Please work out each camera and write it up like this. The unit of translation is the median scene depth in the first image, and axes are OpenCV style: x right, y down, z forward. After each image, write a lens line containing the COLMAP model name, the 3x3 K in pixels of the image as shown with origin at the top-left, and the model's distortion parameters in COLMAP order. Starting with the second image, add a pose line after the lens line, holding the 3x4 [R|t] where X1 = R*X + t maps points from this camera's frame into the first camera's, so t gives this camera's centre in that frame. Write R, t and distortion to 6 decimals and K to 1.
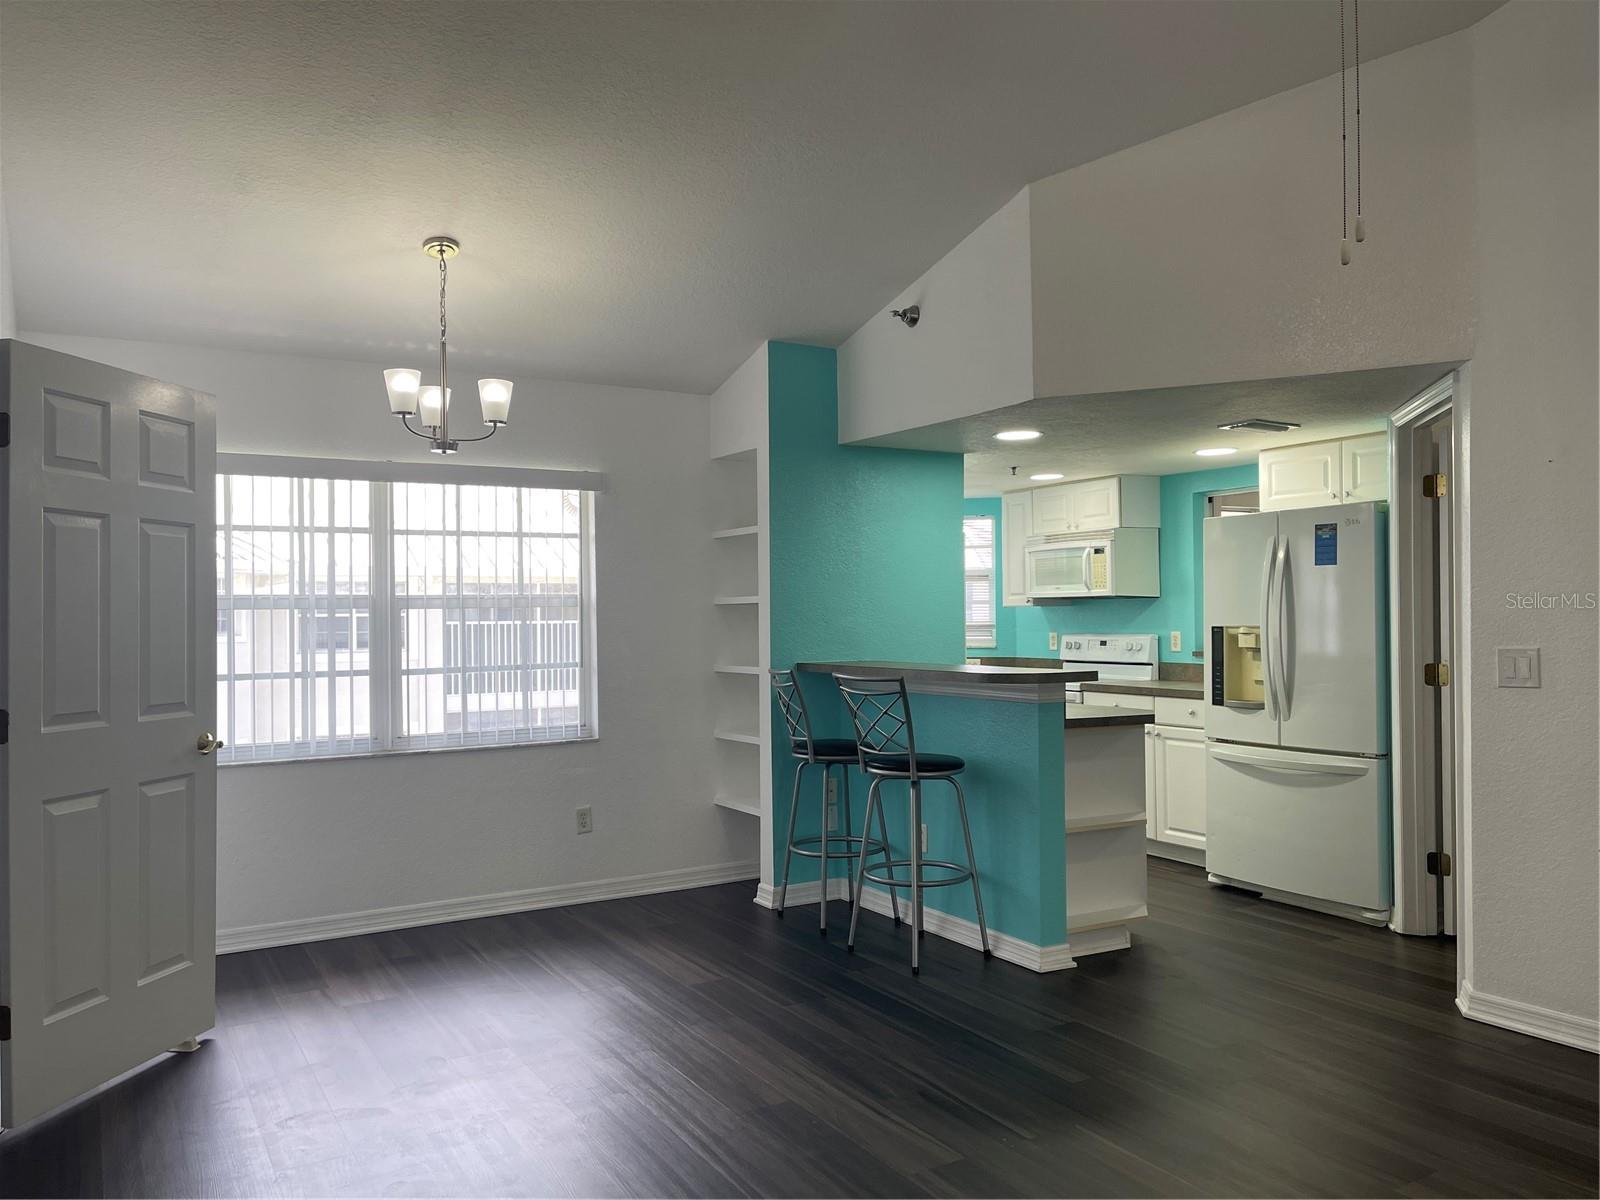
lens RADIAL K [[1215.0, 0, 797.7], [0, 1215.0, 608.1], [0, 0, 1]] dist [0.069446, -0.074964]
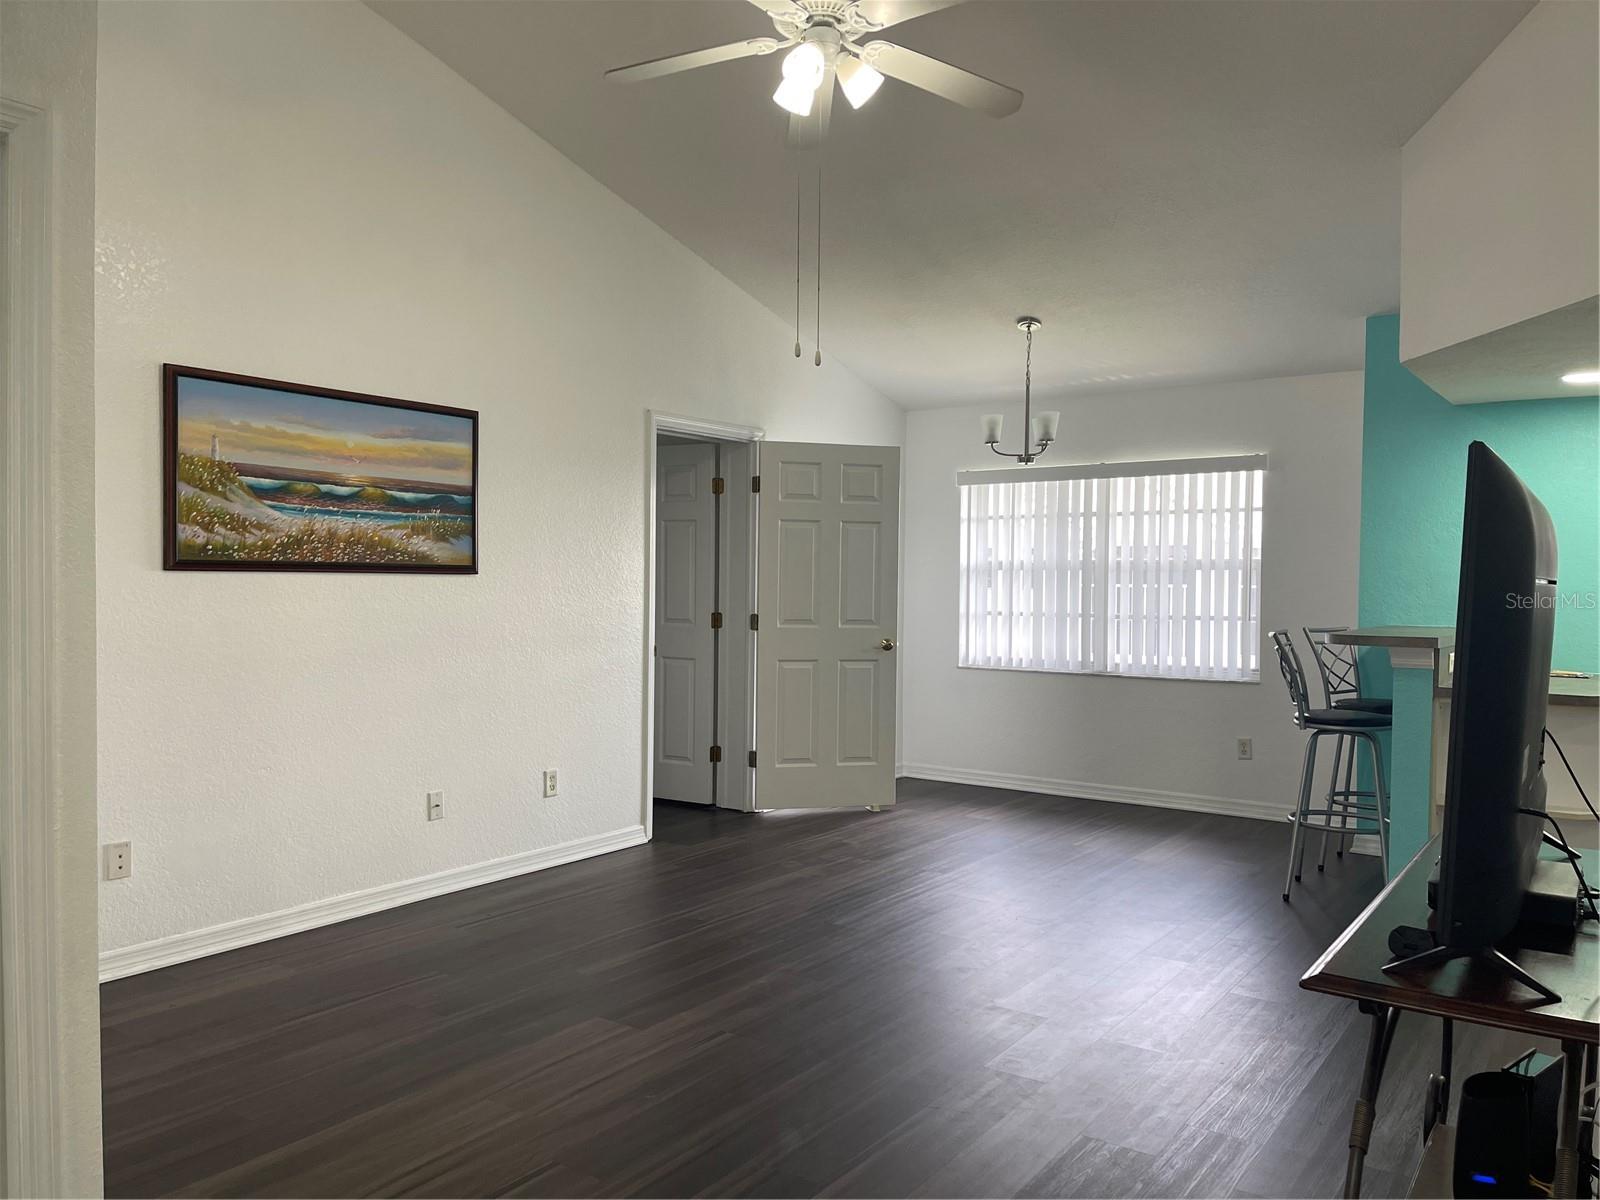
lens RADIAL K [[1215.0, 0, 797.7], [0, 1215.0, 608.1], [0, 0, 1]] dist [0.069446, -0.074964]
pose [[0.390327, 0.026994, -0.920280, 0.799300], [-0.005857, 0.999623, 0.026837, 0.007828], [0.920657, -0.005085, 0.390338, 0.140467]]
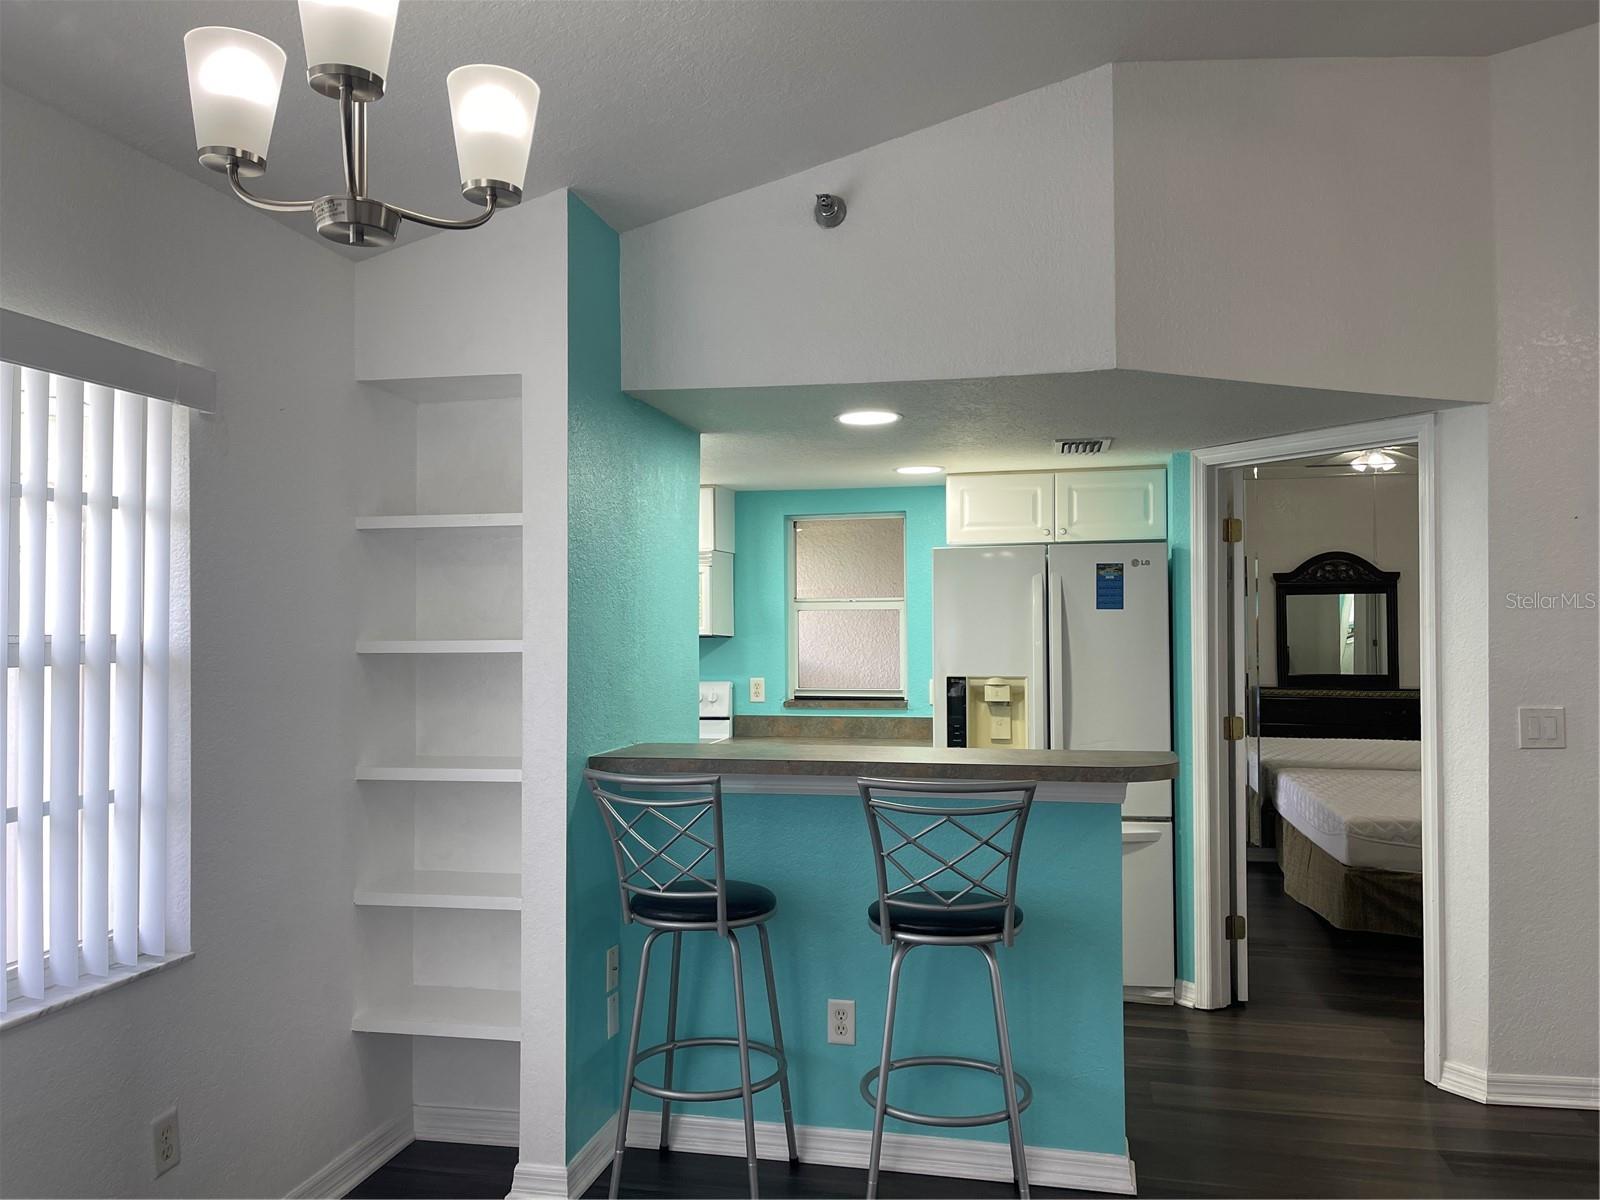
lens RADIAL K [[1215.0, 0, 797.7], [0, 1215.0, 608.1], [0, 0, 1]] dist [0.069446, -0.074964]
pose [[0.672973, 0.022355, 0.739329, -0.364267], [-0.008915, 0.999716, -0.022113, -0.013326], [-0.739613, 0.008291, 0.672981, 0.537763]]
